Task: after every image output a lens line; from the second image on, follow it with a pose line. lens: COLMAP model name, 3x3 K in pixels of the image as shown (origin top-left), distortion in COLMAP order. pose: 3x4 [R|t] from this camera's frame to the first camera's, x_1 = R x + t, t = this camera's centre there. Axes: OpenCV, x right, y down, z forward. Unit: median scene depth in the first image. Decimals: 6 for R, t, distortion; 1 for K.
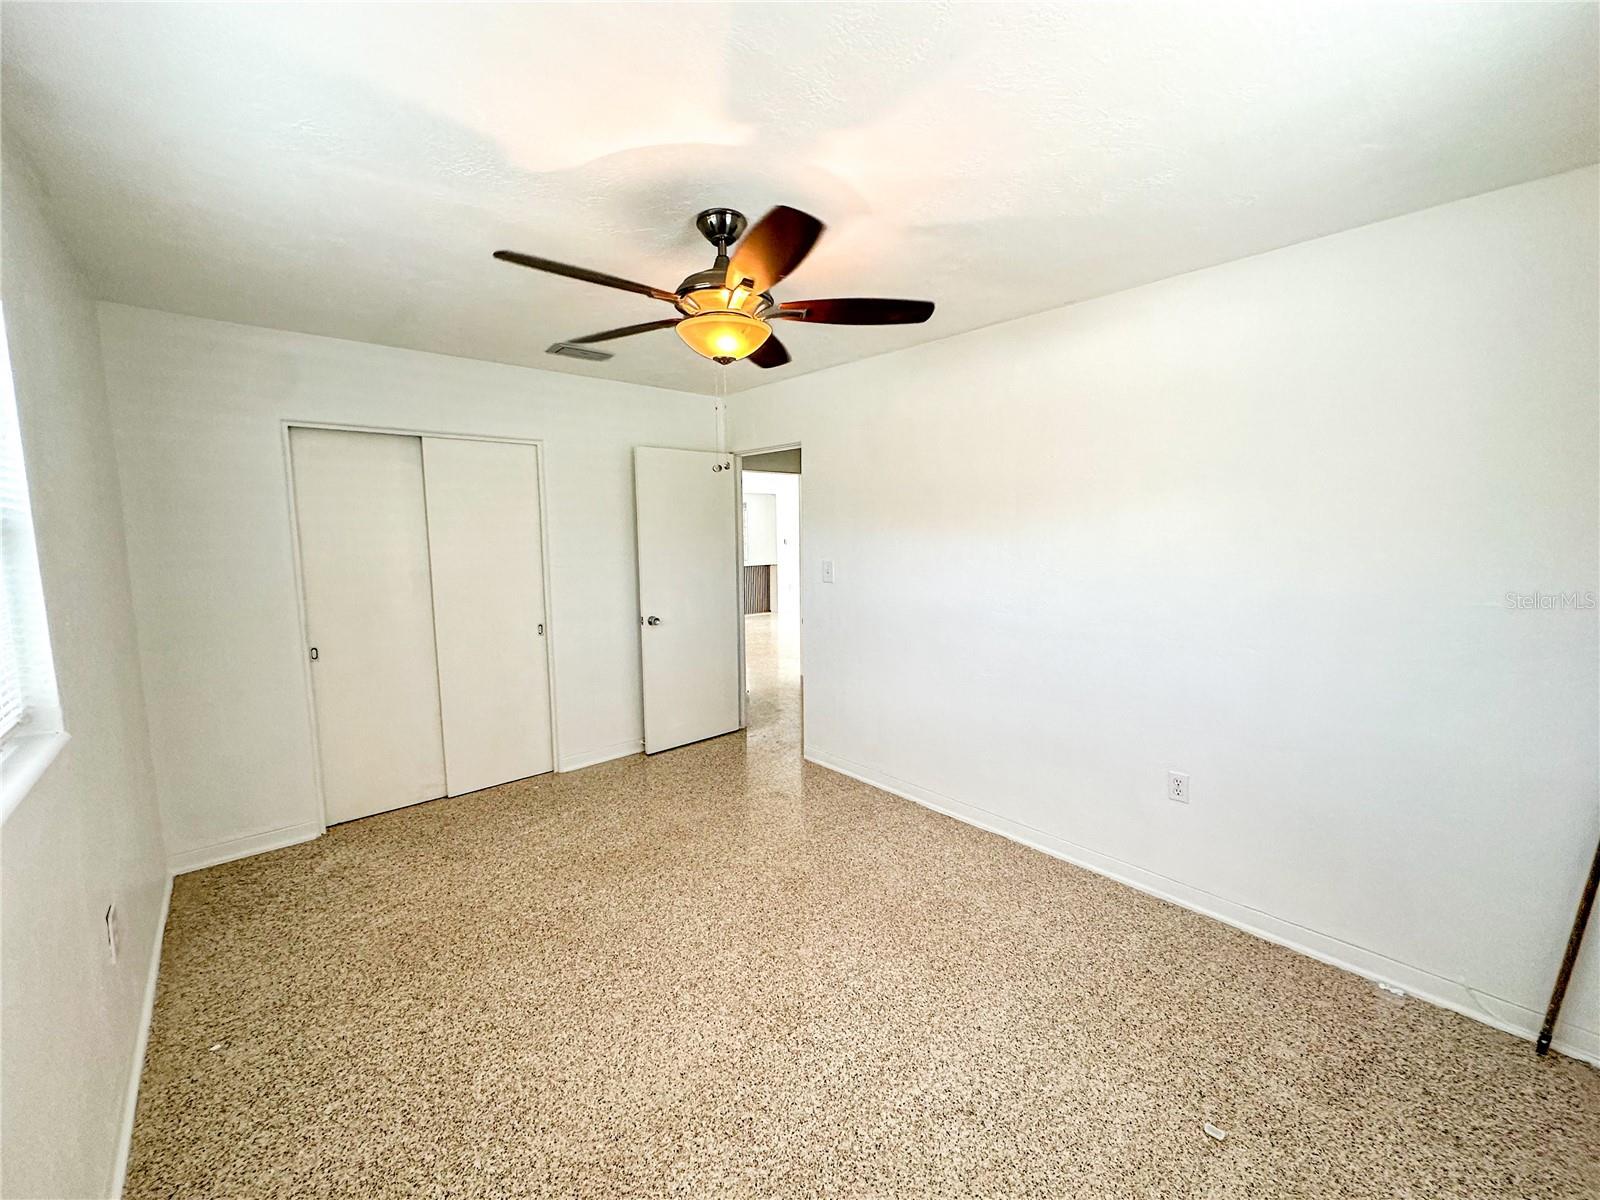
lens RADIAL K [[640.7, 0, 802.6], [0, 640.7, 599.3], [0, 0, 1]] dist [-0.000514, -0.000299]
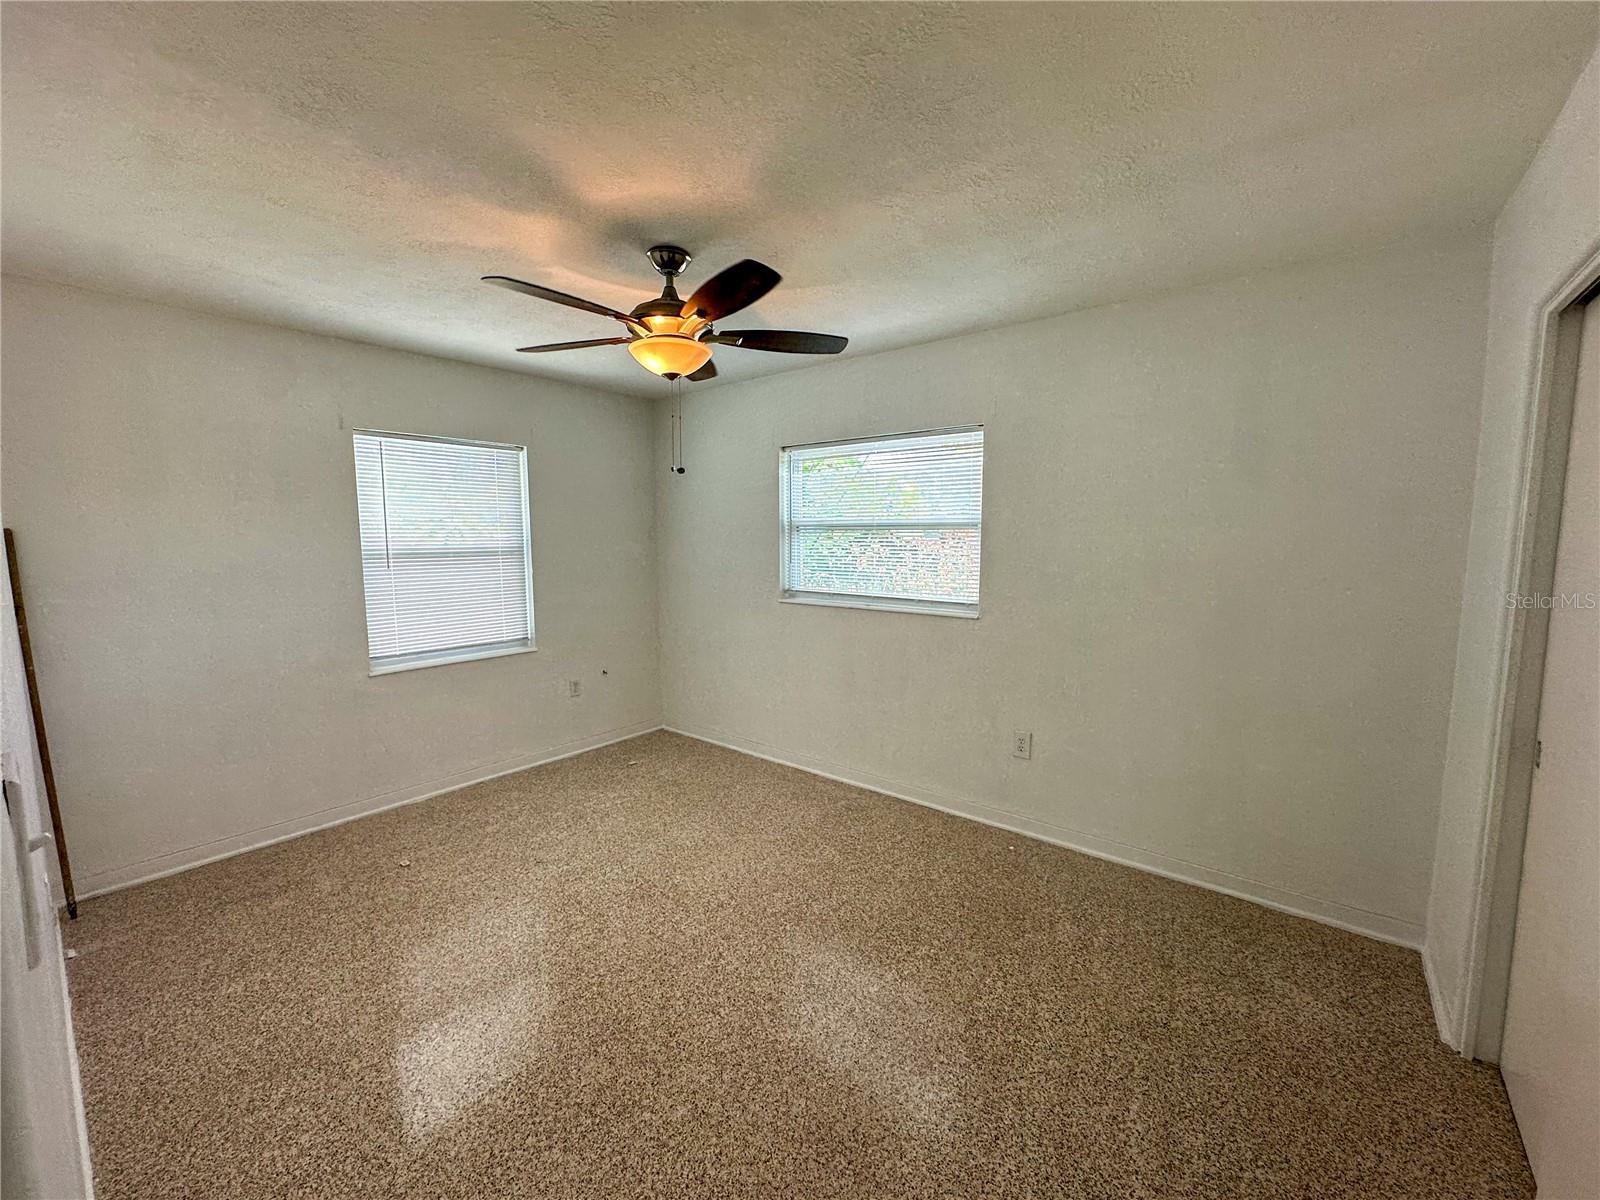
lens RADIAL K [[640.7, 0, 802.6], [0, 640.7, 599.3], [0, 0, 1]] dist [-0.000514, -0.000299]
pose [[-0.987550, 0.029436, -0.154529, -0.132161], [-0.004332, 0.976876, 0.213764, -0.182332], [0.157248, 0.211772, -0.964586, 1.760327]]
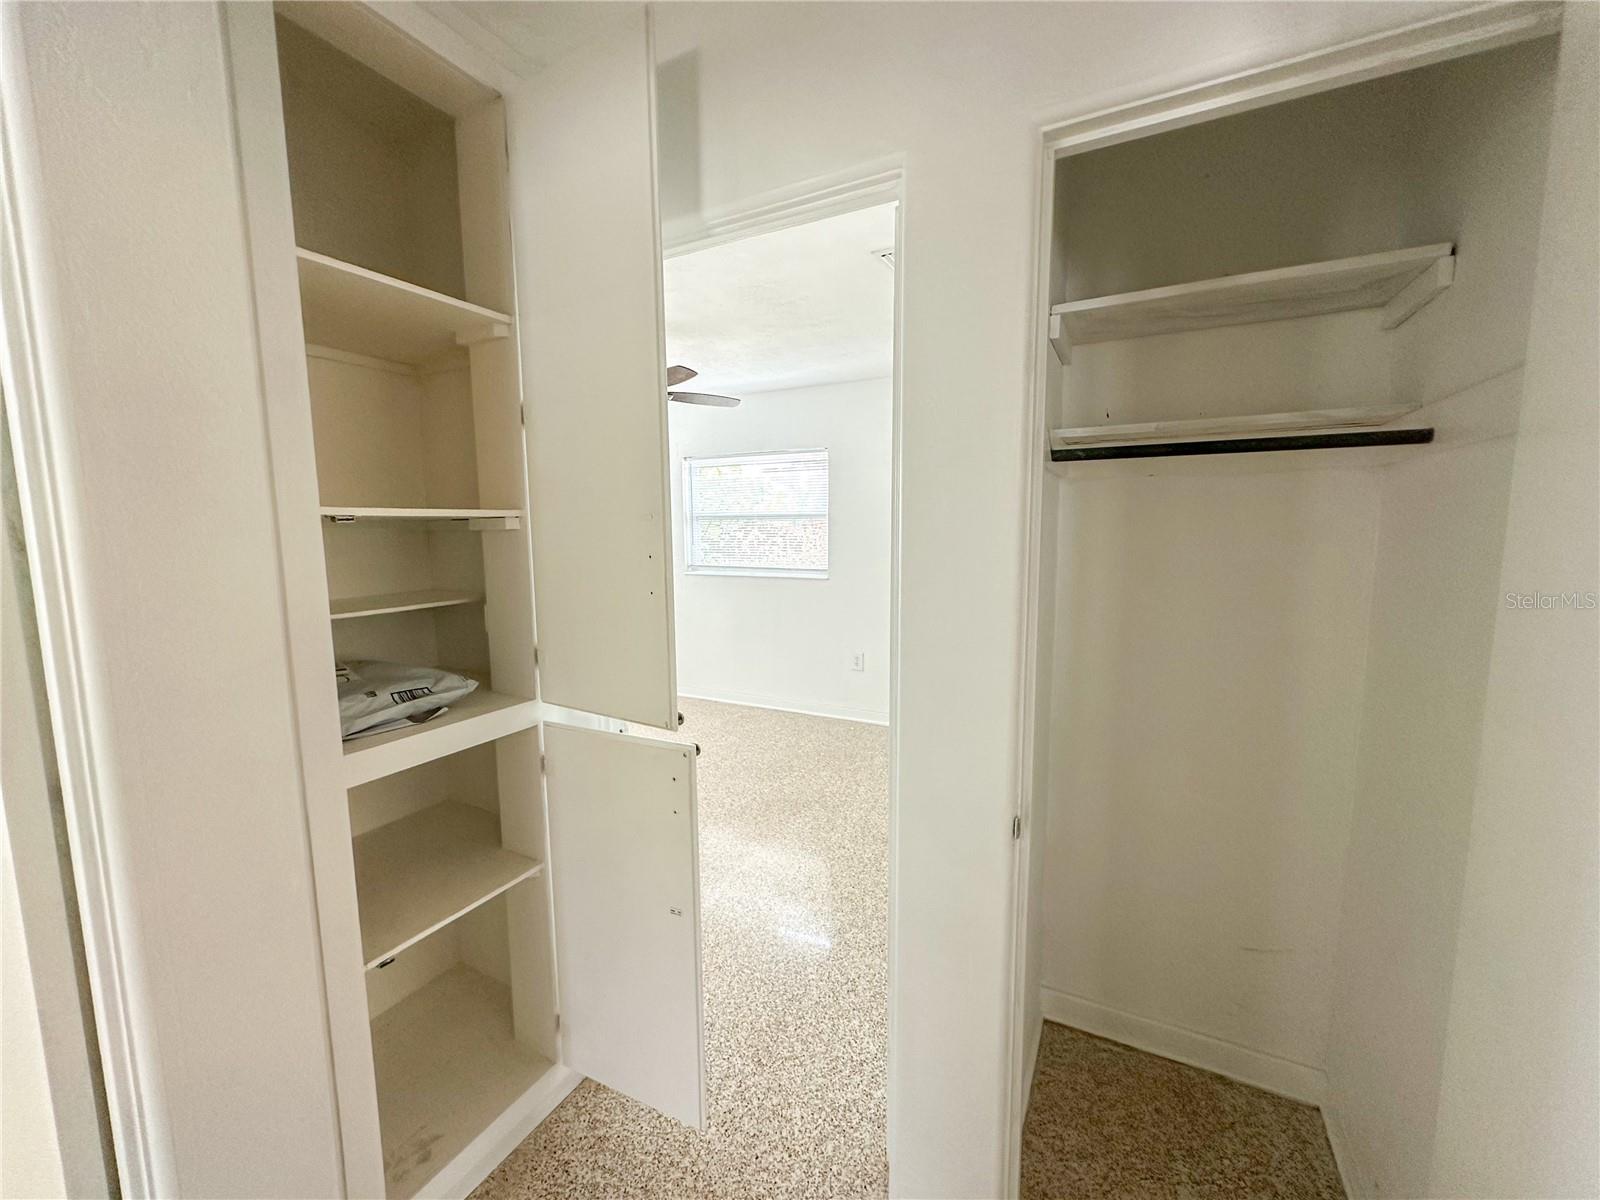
lens RADIAL K [[640.7, 0, 802.6], [0, 640.7, 599.3], [0, 0, 1]] dist [-0.000514, -0.000299]
pose [[-0.936561, 0.057593, -0.345741, 0.051773], [-0.022601, 0.974432, 0.223542, -0.235341], [0.349775, 0.217174, -0.911314, 2.299172]]
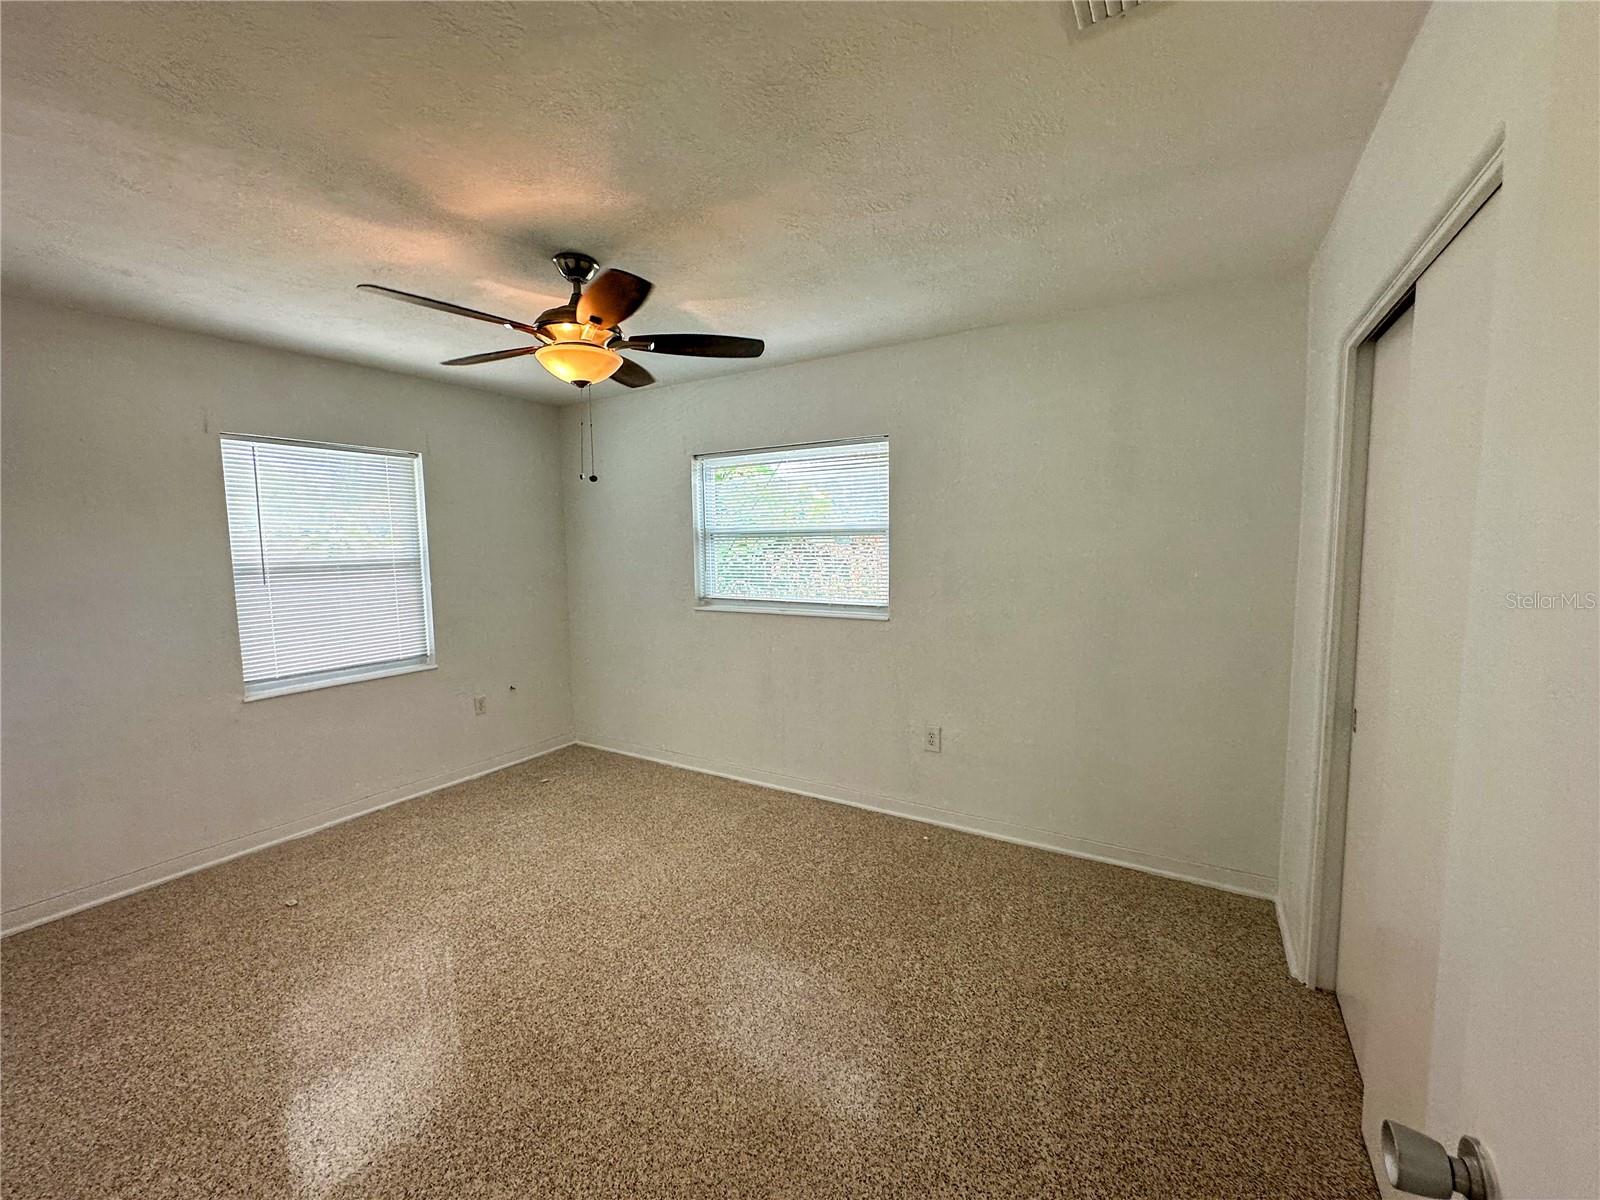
lens RADIAL K [[640.7, 0, 802.6], [0, 640.7, 599.3], [0, 0, 1]] dist [-0.000514, -0.000299]
pose [[-0.957015, 0.051027, -0.285514, -0.123911], [-0.007818, 0.979507, 0.201260, -0.183377], [0.289933, 0.194841, -0.937004, 1.781243]]
